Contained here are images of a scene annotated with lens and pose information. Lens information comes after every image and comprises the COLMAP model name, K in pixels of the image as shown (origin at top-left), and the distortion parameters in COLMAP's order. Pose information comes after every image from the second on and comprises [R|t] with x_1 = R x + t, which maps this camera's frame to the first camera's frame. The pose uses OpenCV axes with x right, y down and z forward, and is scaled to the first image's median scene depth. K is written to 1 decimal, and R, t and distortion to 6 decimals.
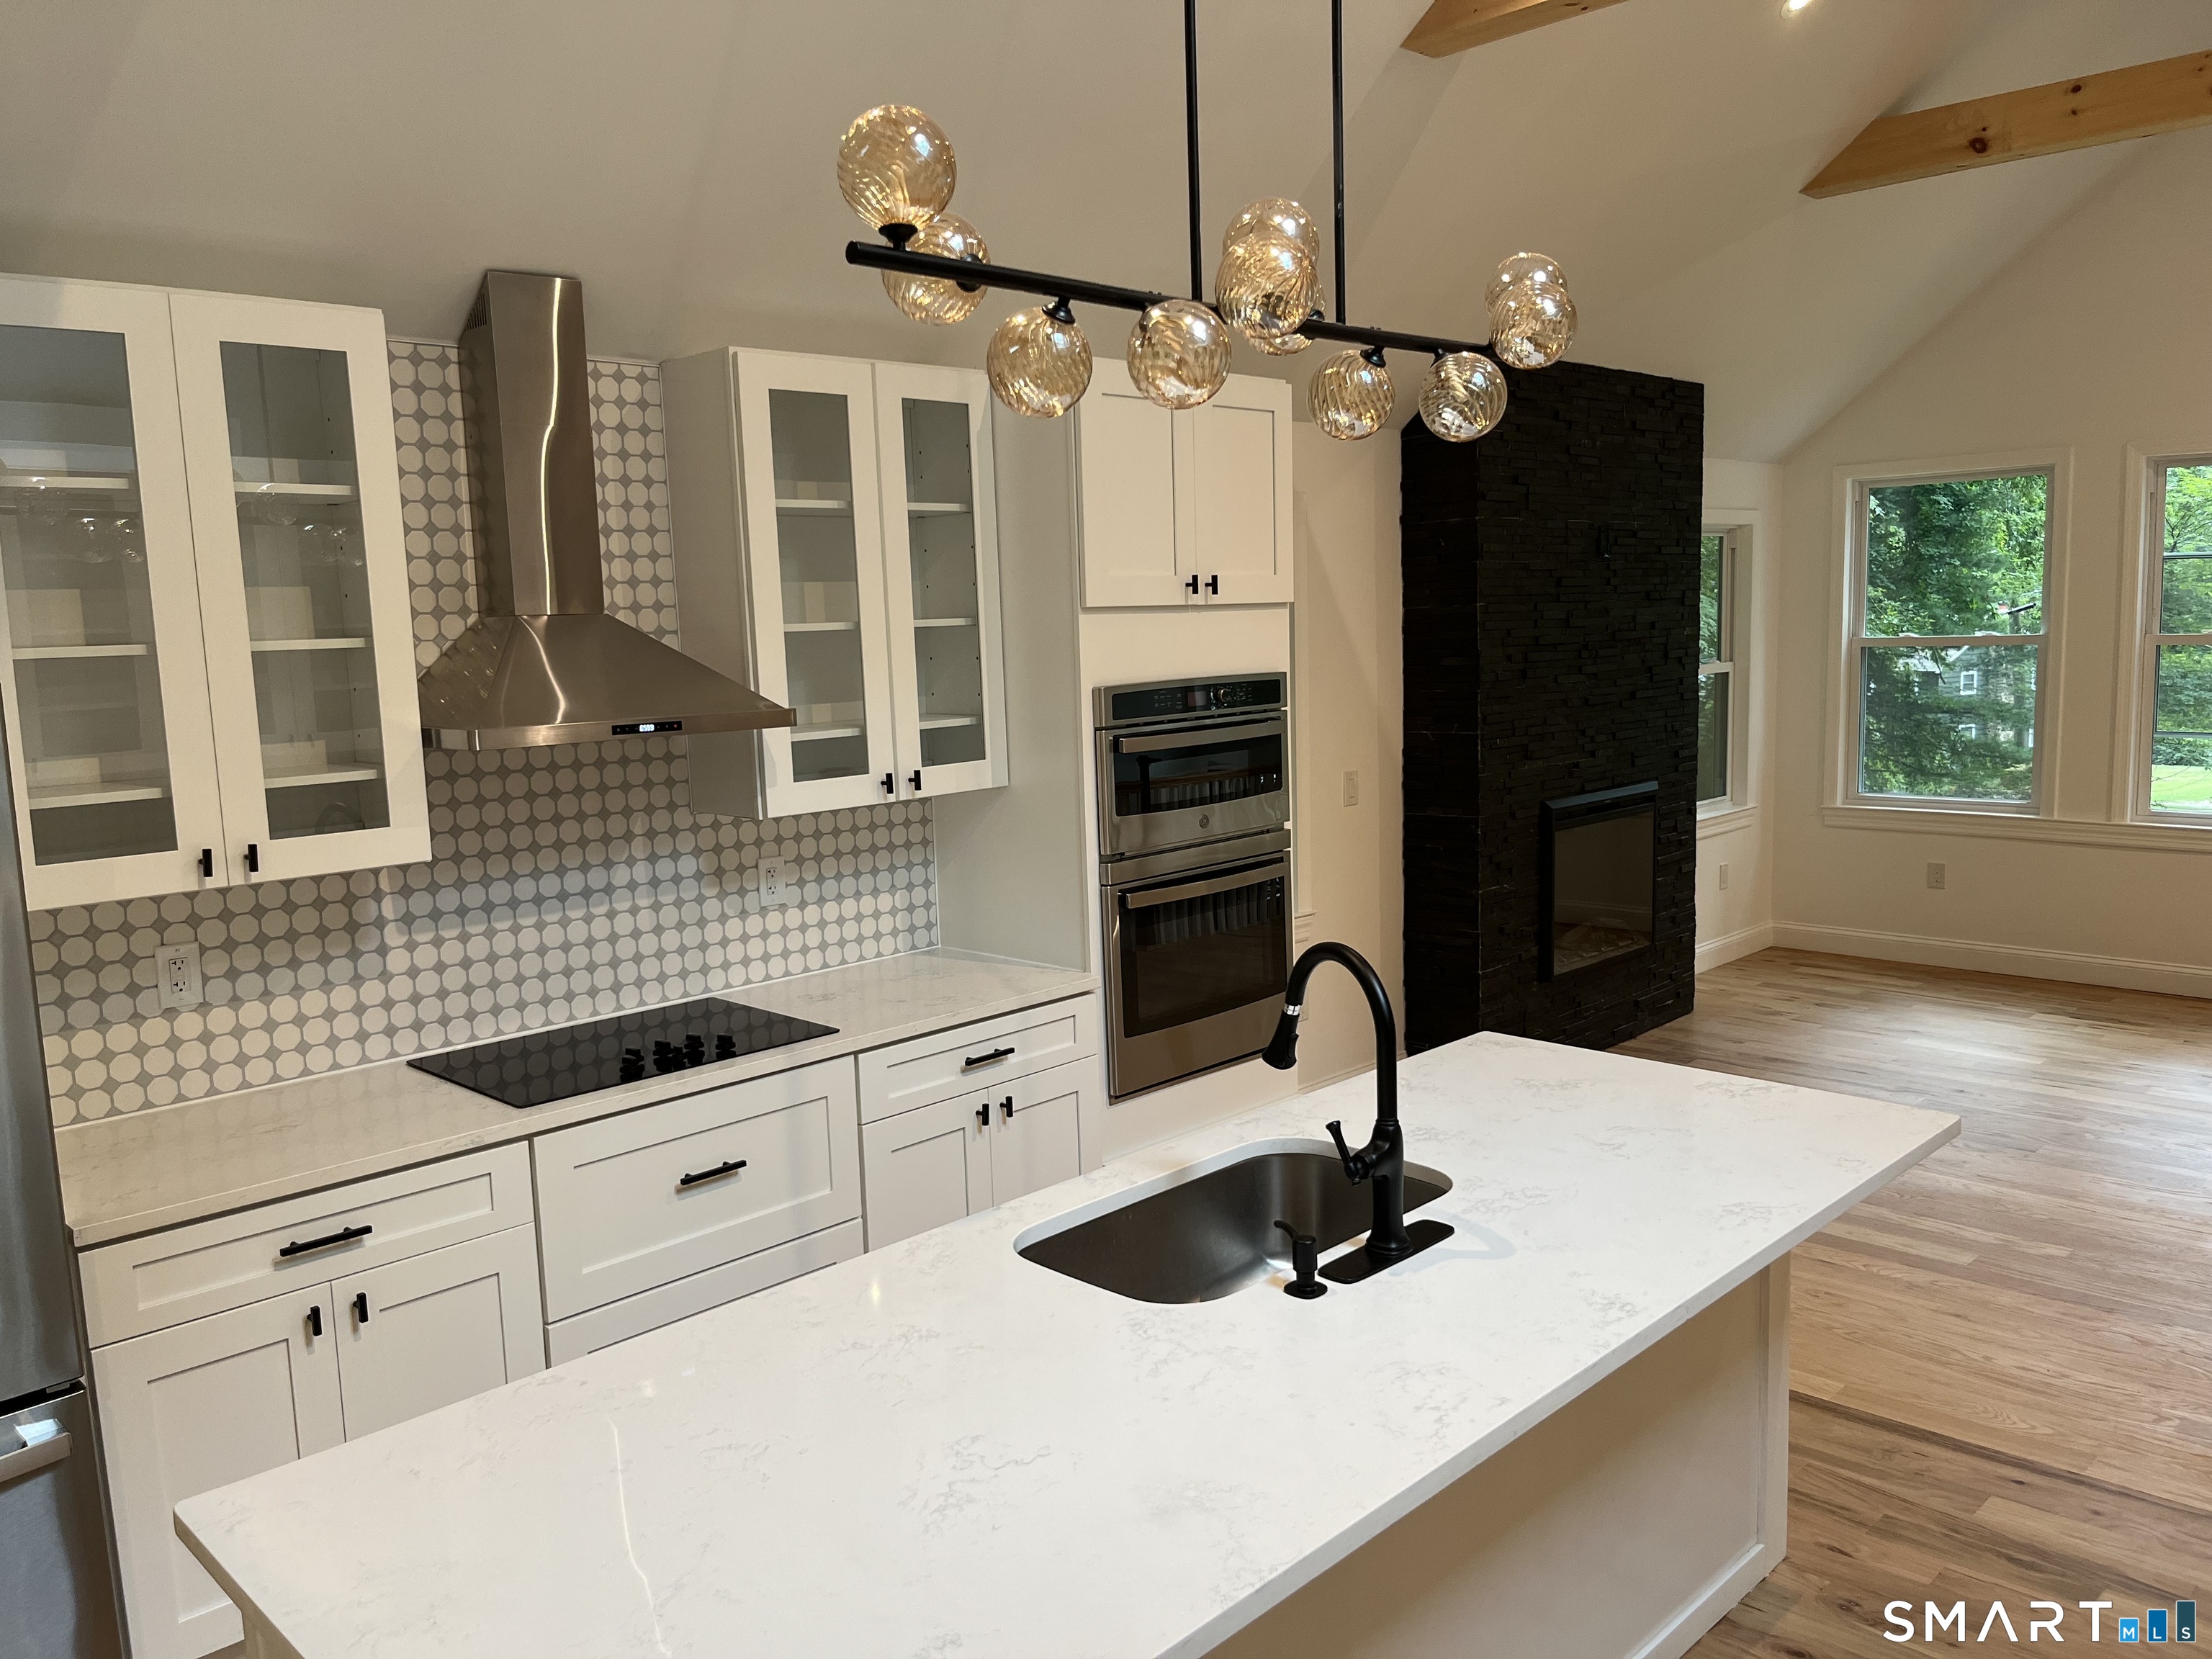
lens RADIAL K [[1690.2, 0, 1108.2], [0, 1690.2, 833.5], [0, 0, 1]] dist [0.052112, -0.069944]
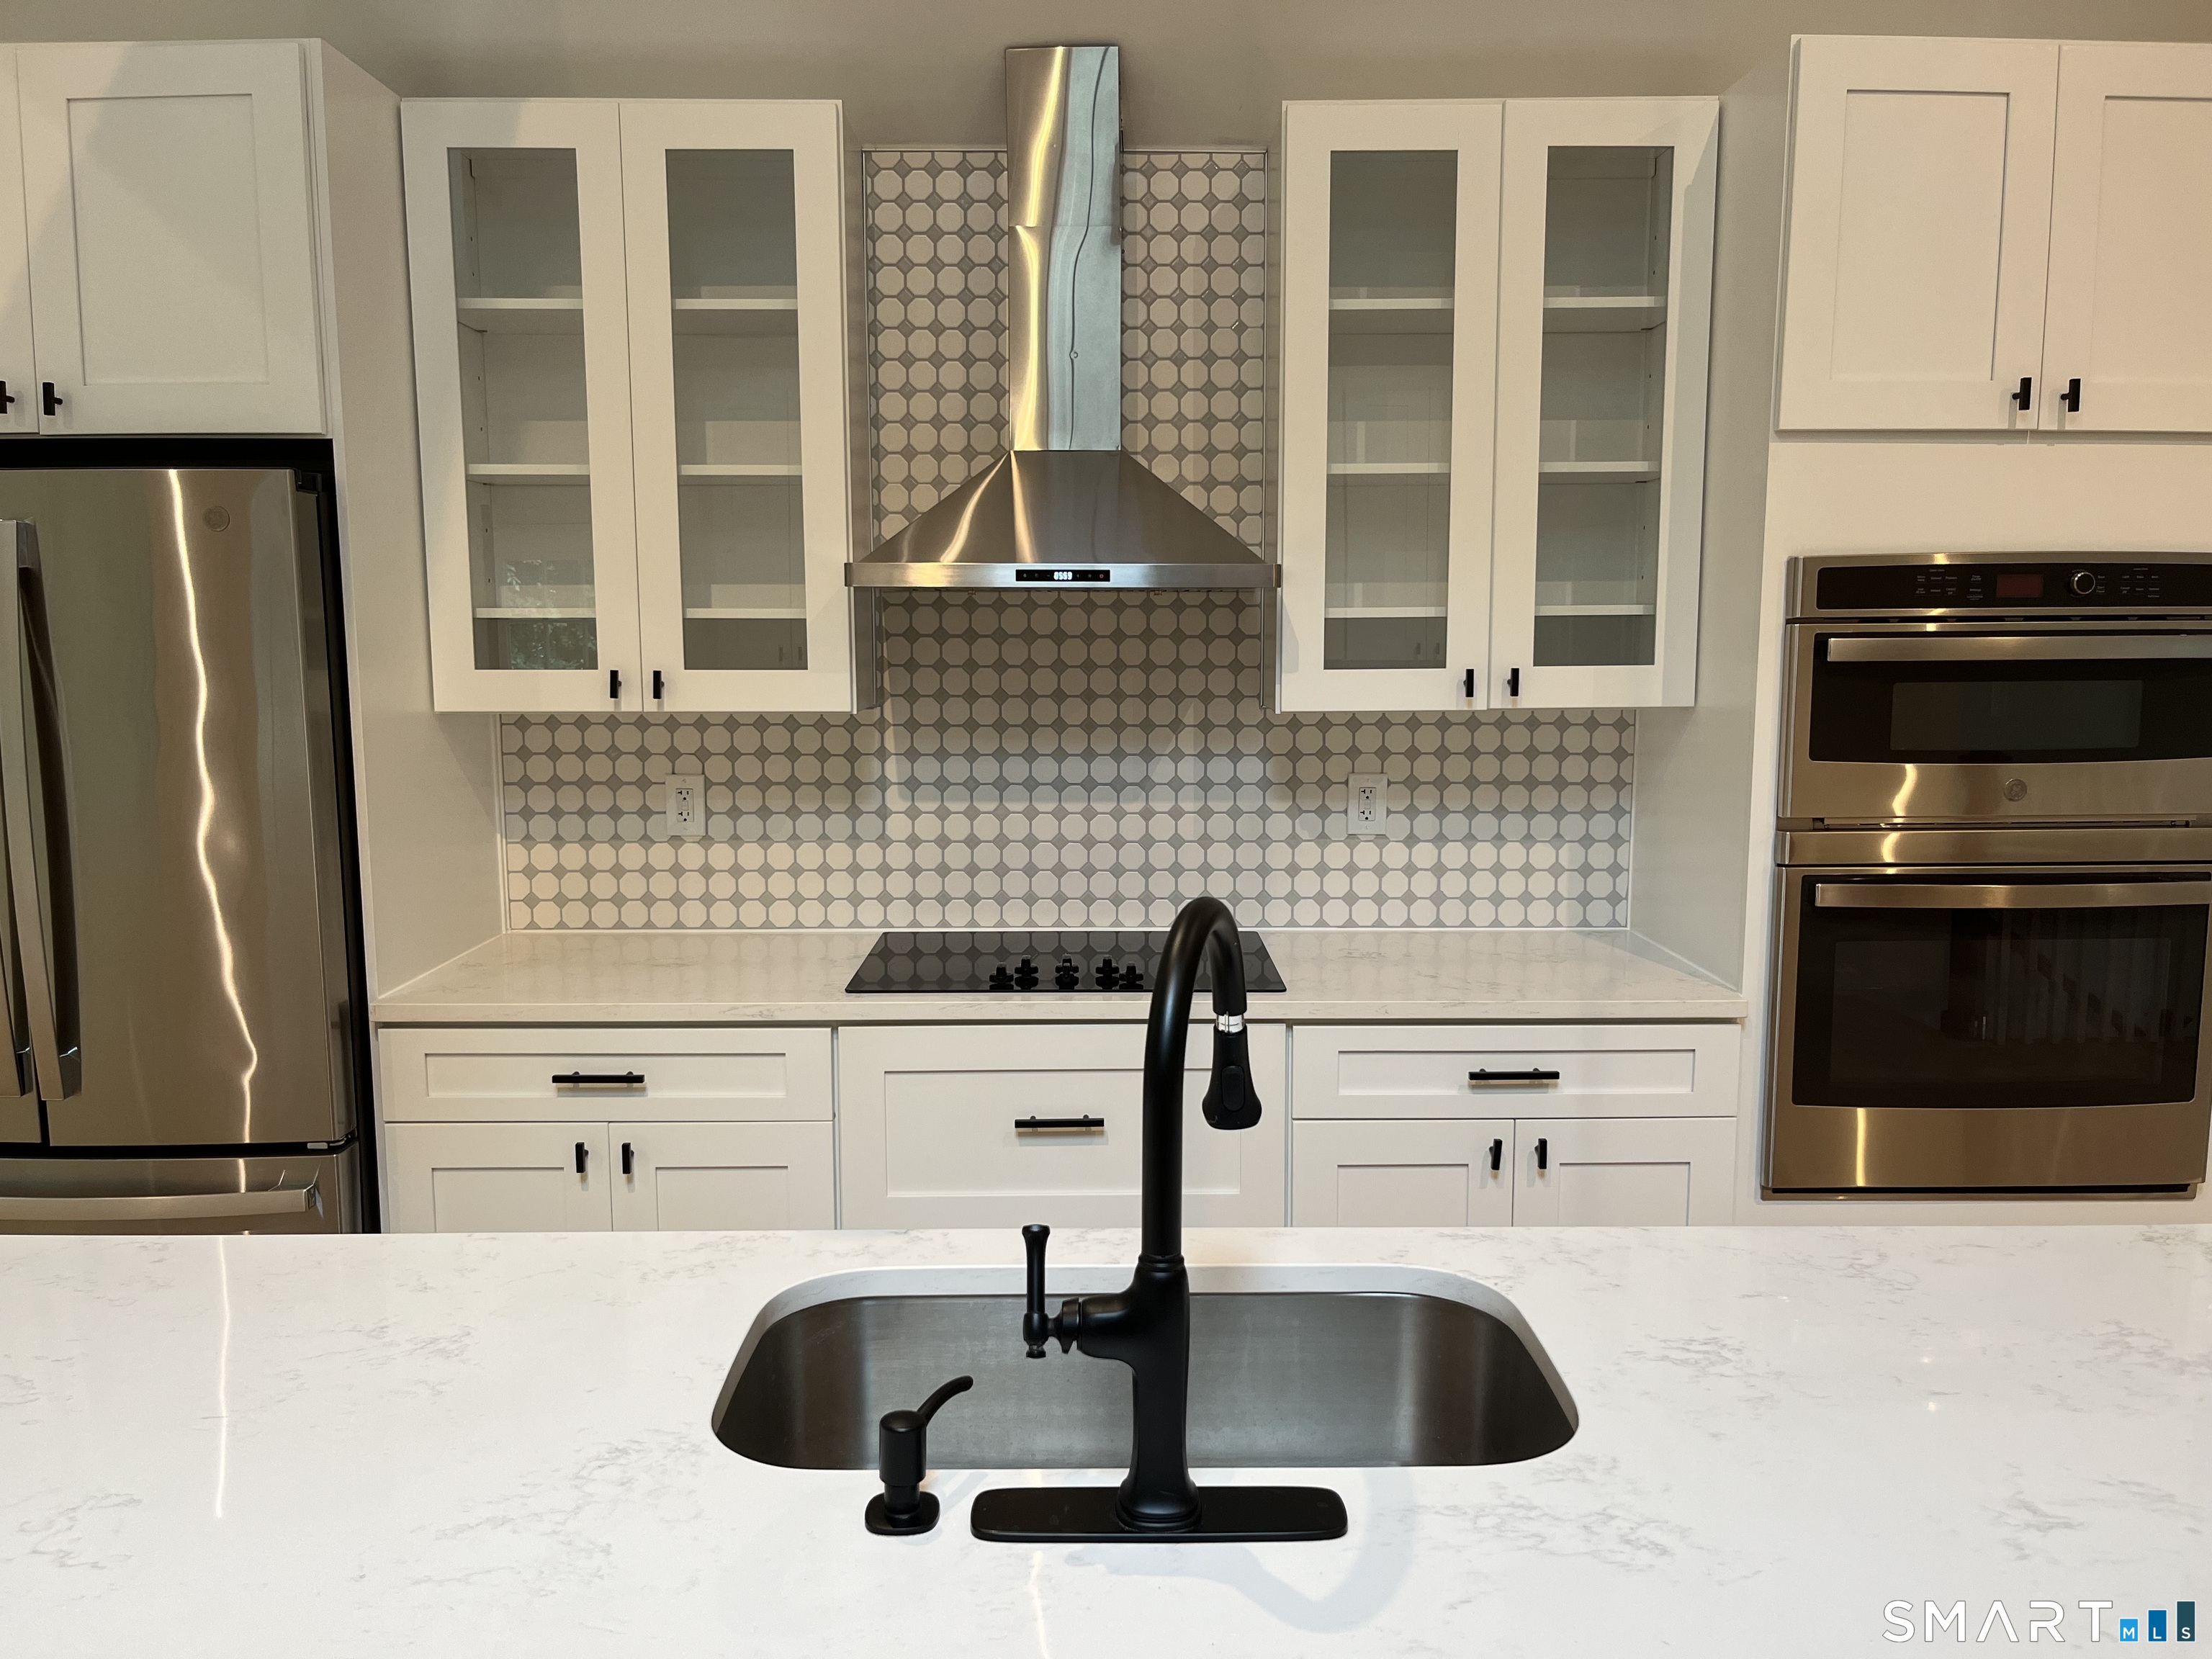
lens RADIAL K [[1690.2, 0, 1100.1], [0, 1690.2, 835.4], [0, 0, 1]] dist [0.052112, -0.069944]
pose [[0.707619, 0.120507, -0.696242, 0.284178], [-0.112140, 0.992014, 0.057727, 0.011743], [0.697639, 0.037228, 0.715482, 0.369074]]
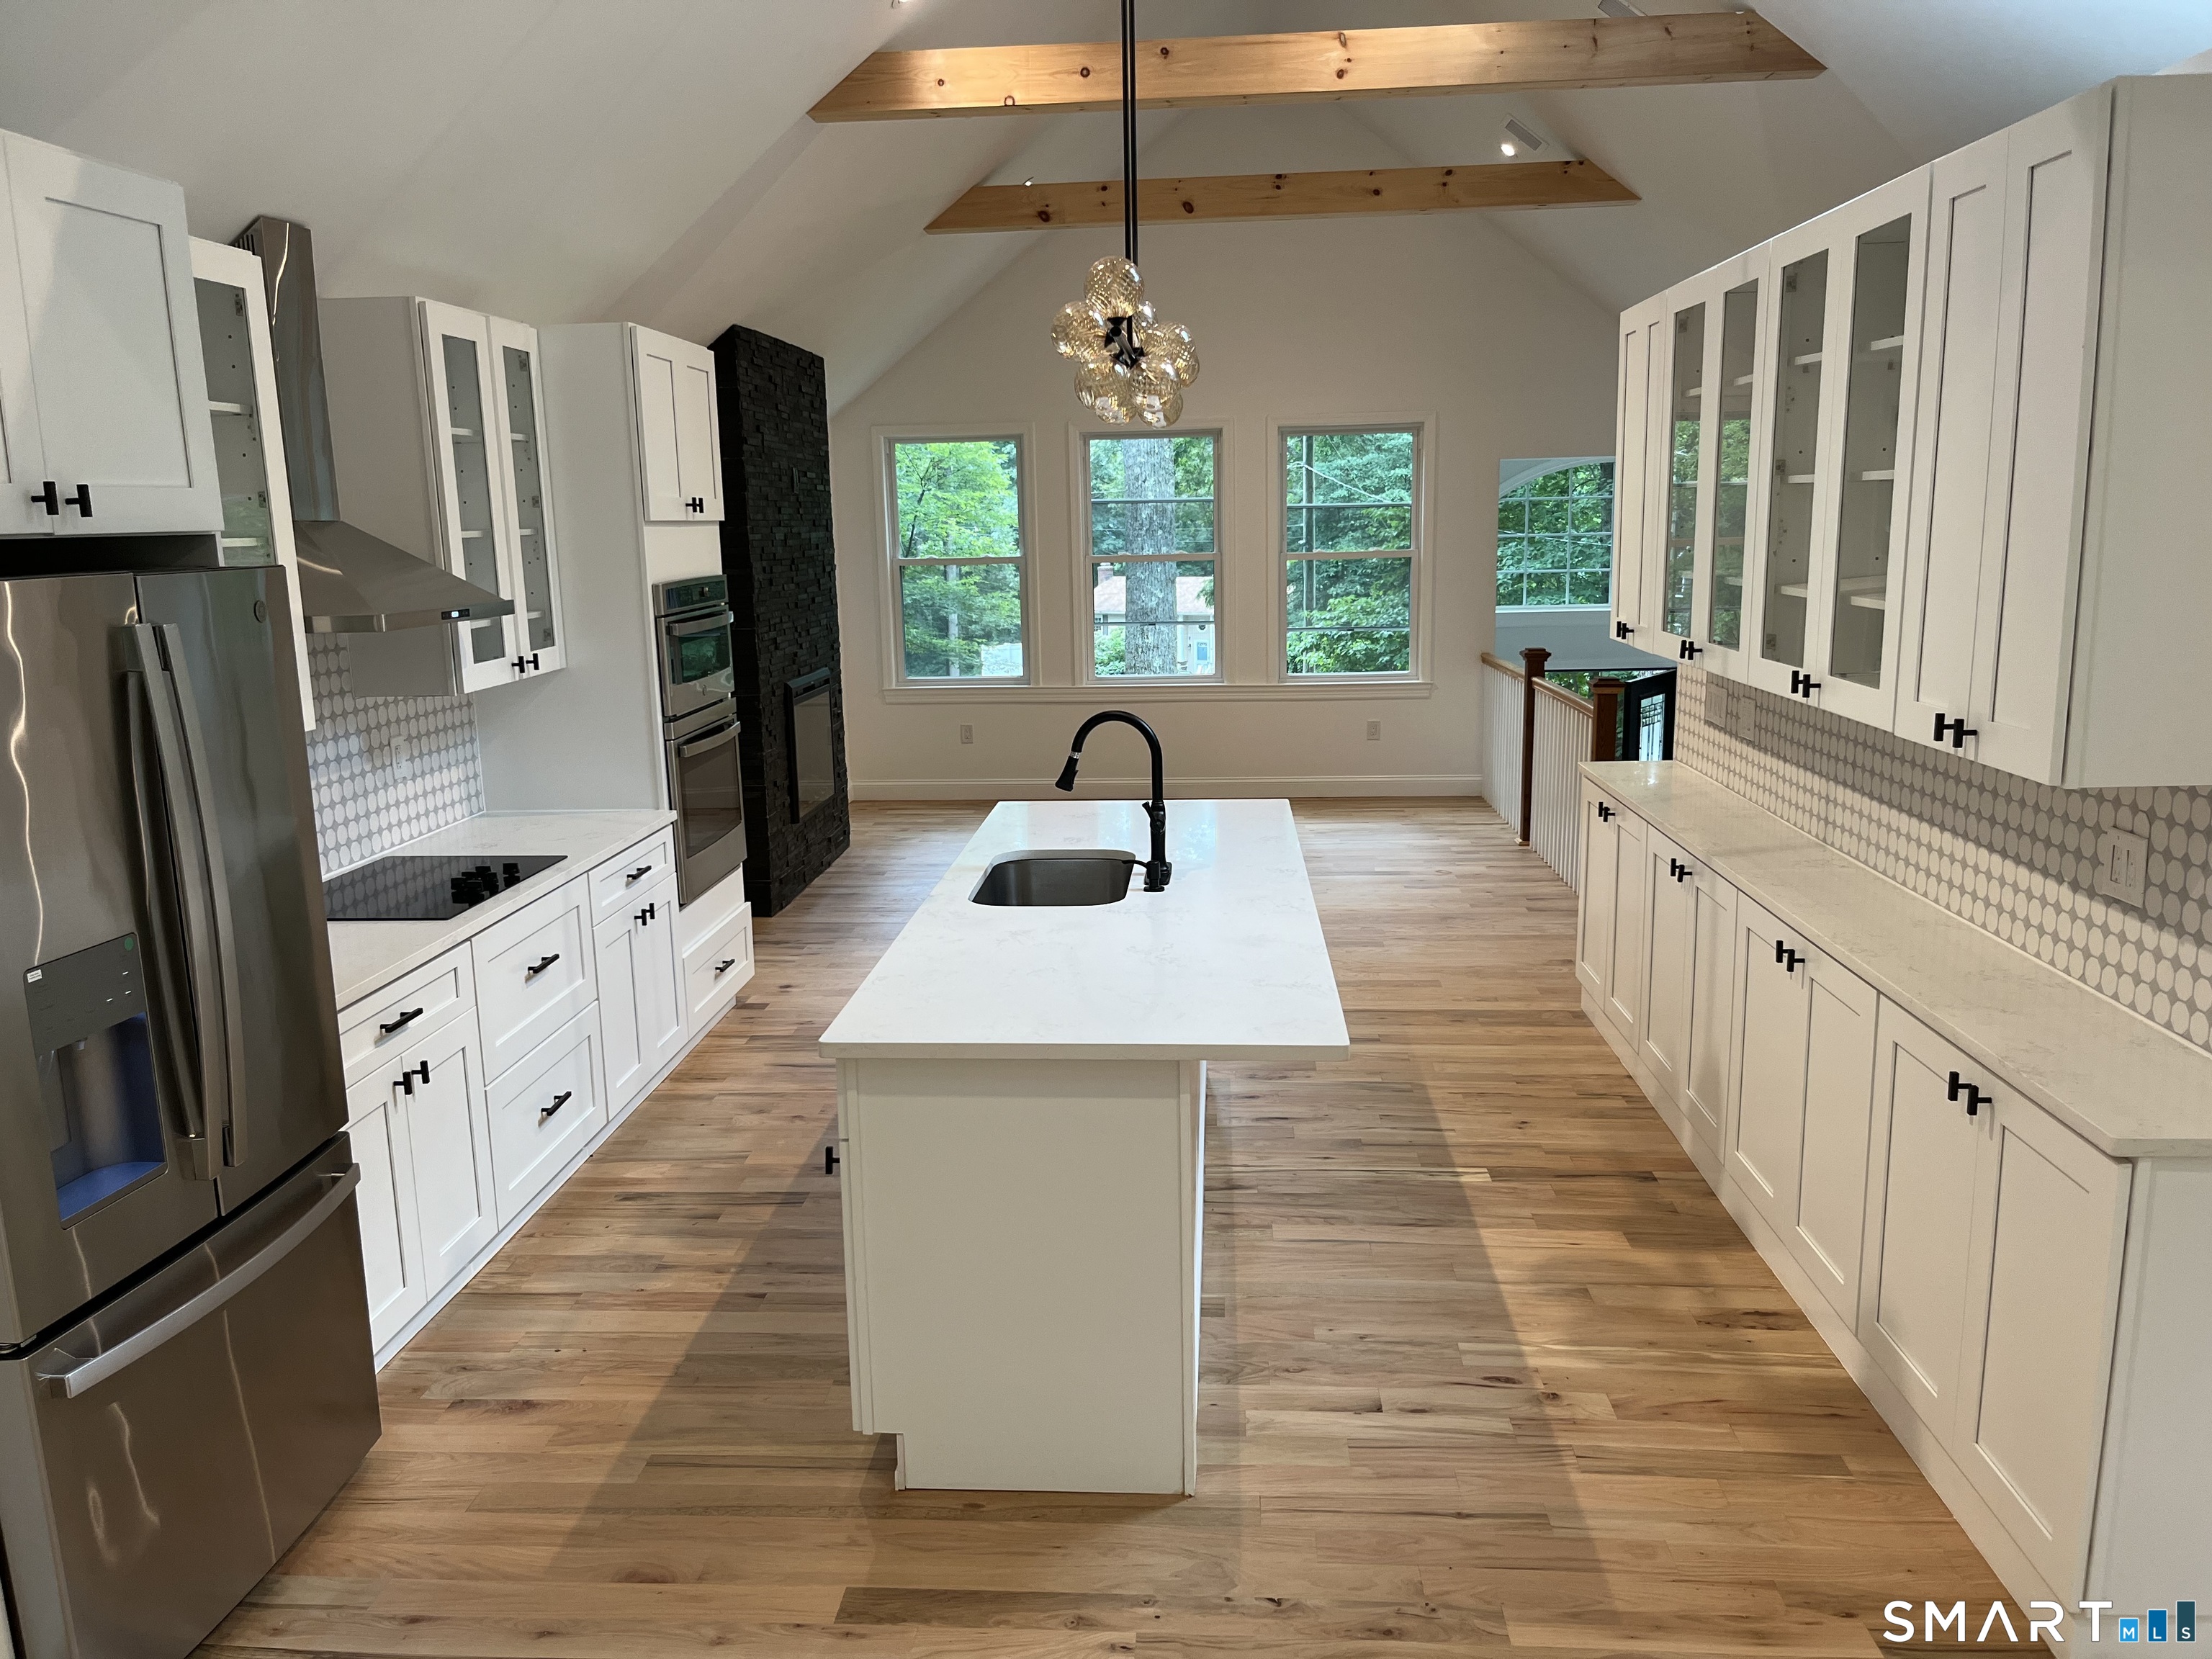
lens RADIAL K [[1690.2, 0, 1095.6], [0, 1690.2, 829.9], [0, 0, 1]] dist [0.052112, -0.069944]
pose [[0.758753, -0.107264, 0.642486, -0.627508], [0.085646, 0.994214, 0.064840, 0.045847], [-0.645723, 0.005829, 0.763550, -0.204606]]
